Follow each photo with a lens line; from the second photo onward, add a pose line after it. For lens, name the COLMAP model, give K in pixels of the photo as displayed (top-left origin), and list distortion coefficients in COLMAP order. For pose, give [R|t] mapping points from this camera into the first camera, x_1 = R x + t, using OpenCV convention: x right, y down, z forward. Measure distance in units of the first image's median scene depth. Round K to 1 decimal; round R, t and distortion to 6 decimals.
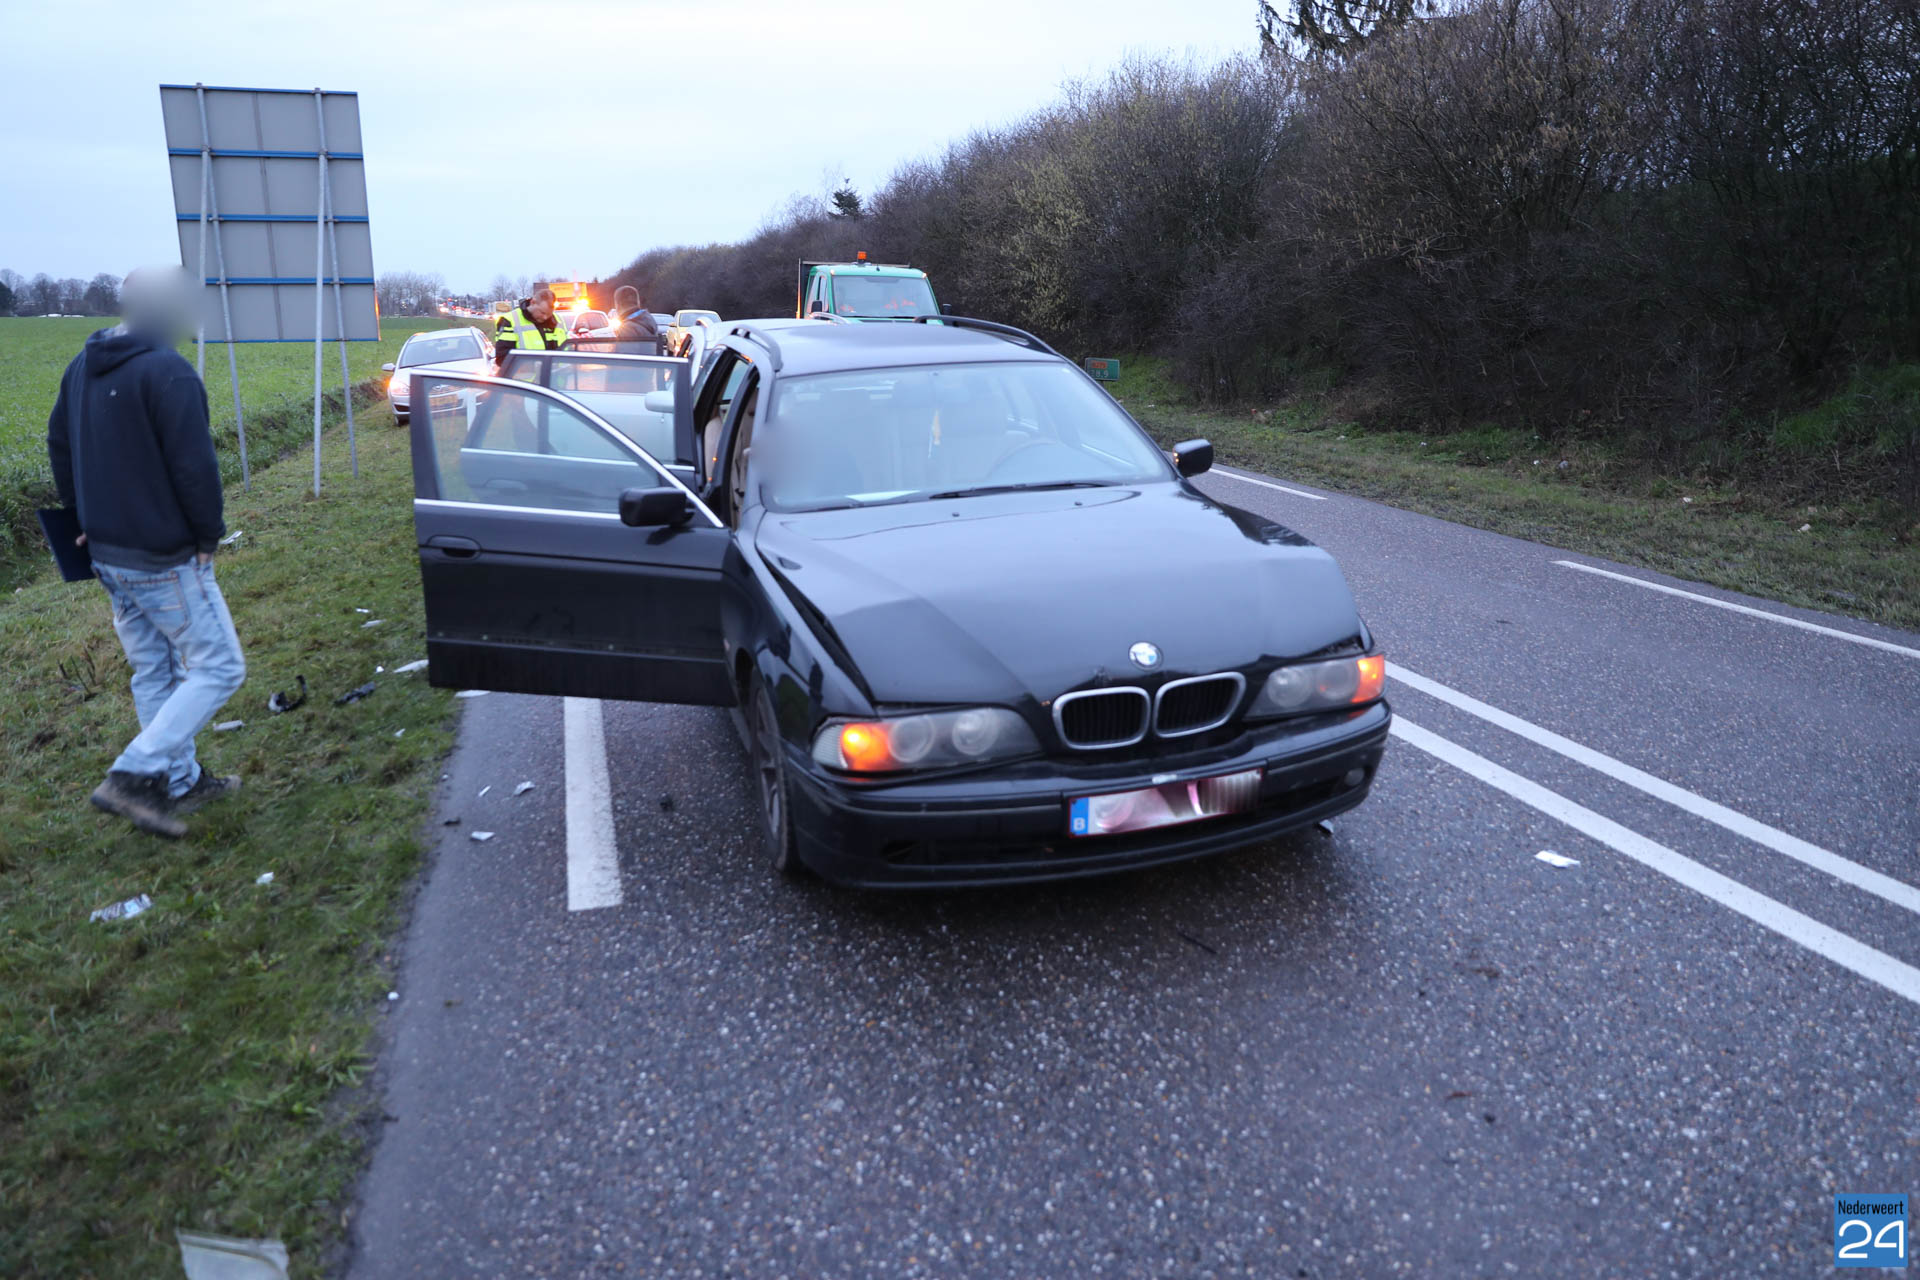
lens RADIAL K [[1320.6, 0, 960.0], [0, 1320.6, 640.0], [0, 0, 1]] dist [-0.102936, 0.087488]
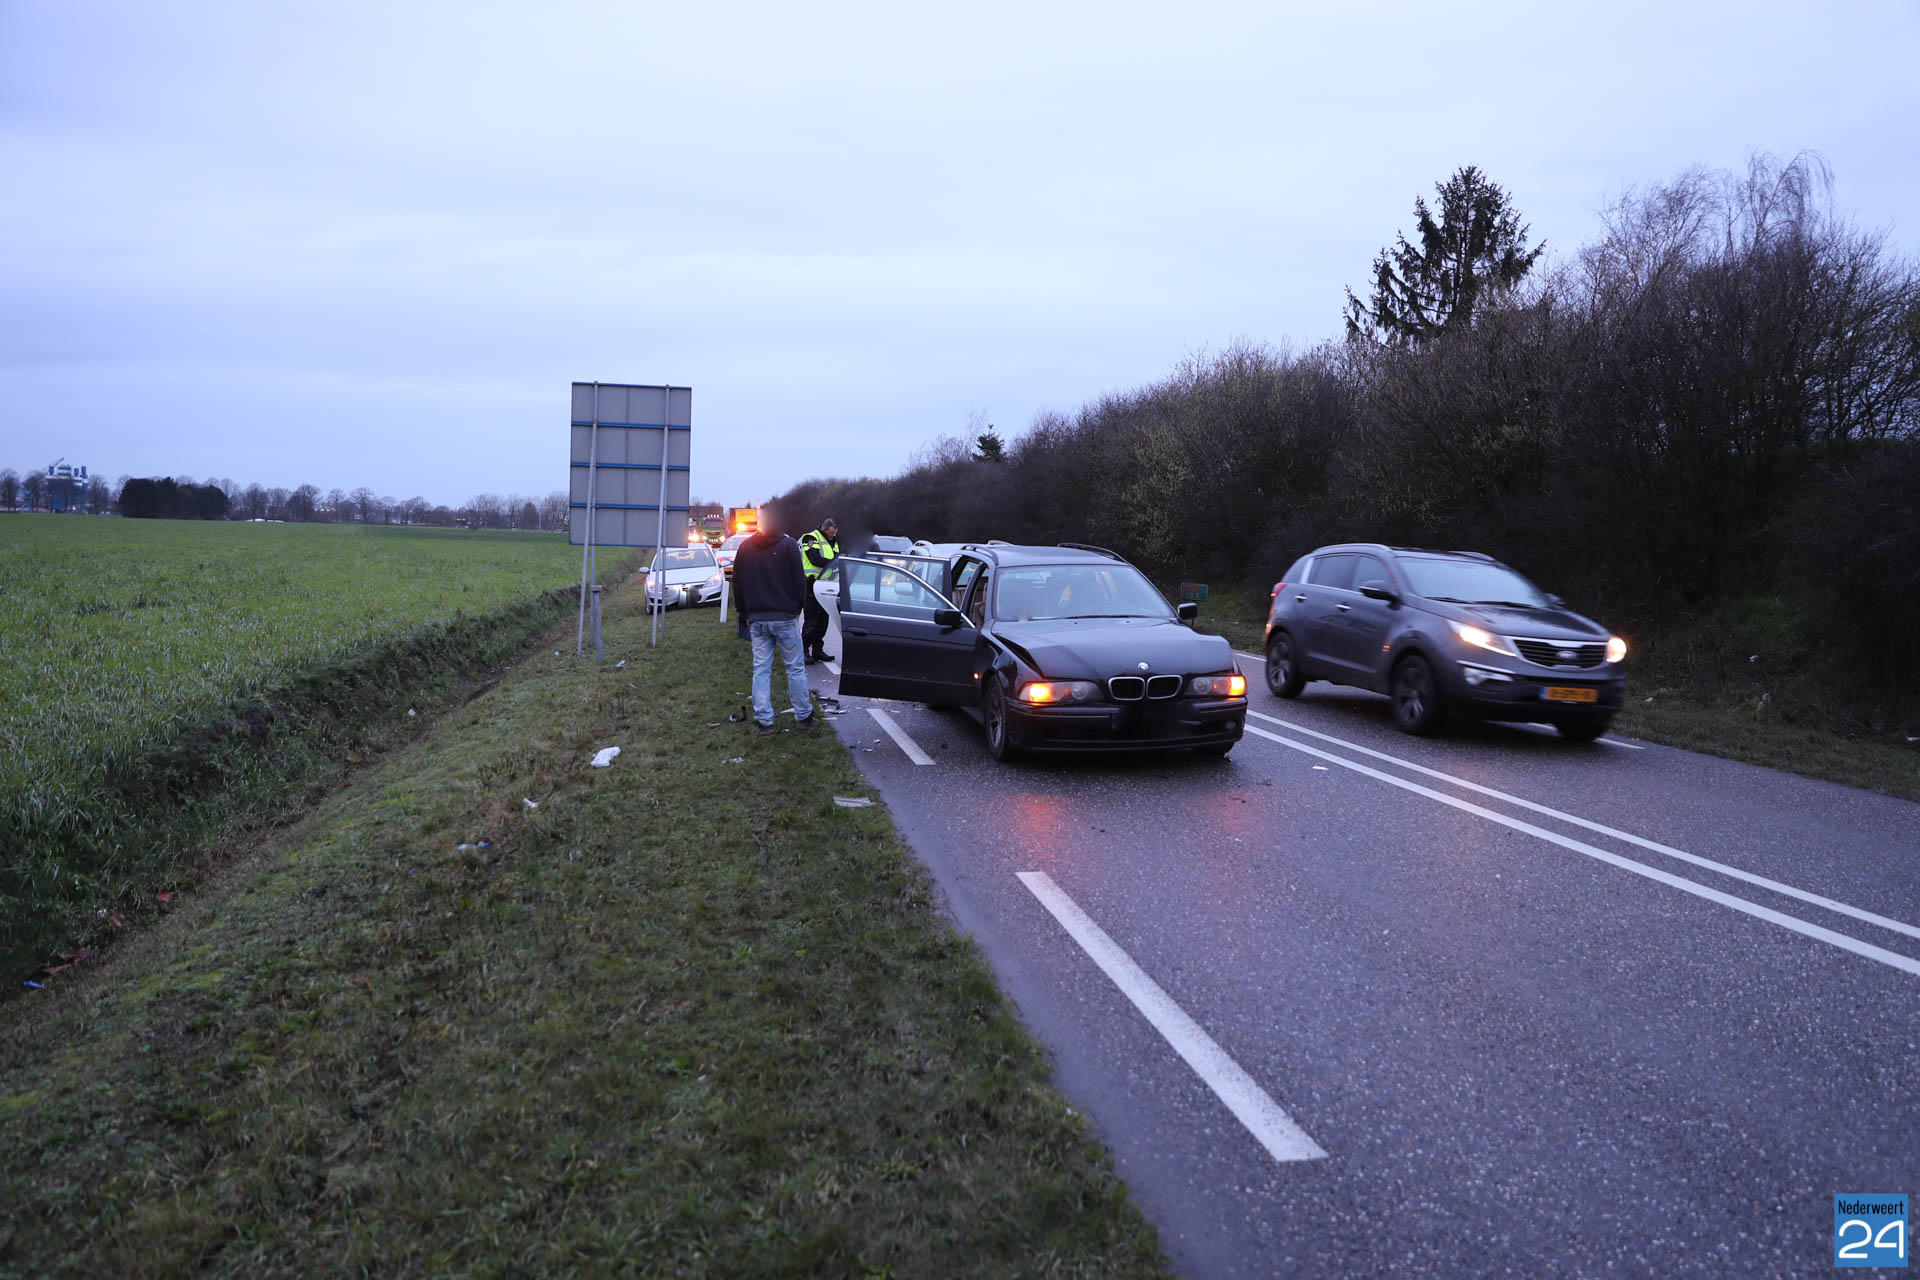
lens RADIAL K [[1320.6, 0, 960.0], [0, 1320.6, 640.0], [0, 0, 1]] dist [-0.102936, 0.087488]
pose [[0.994756, 0.037039, -0.095339, 0.005827], [-0.052918, 0.984050, -0.169839, 0.114329], [0.087527, 0.173994, 0.980849, -0.441543]]
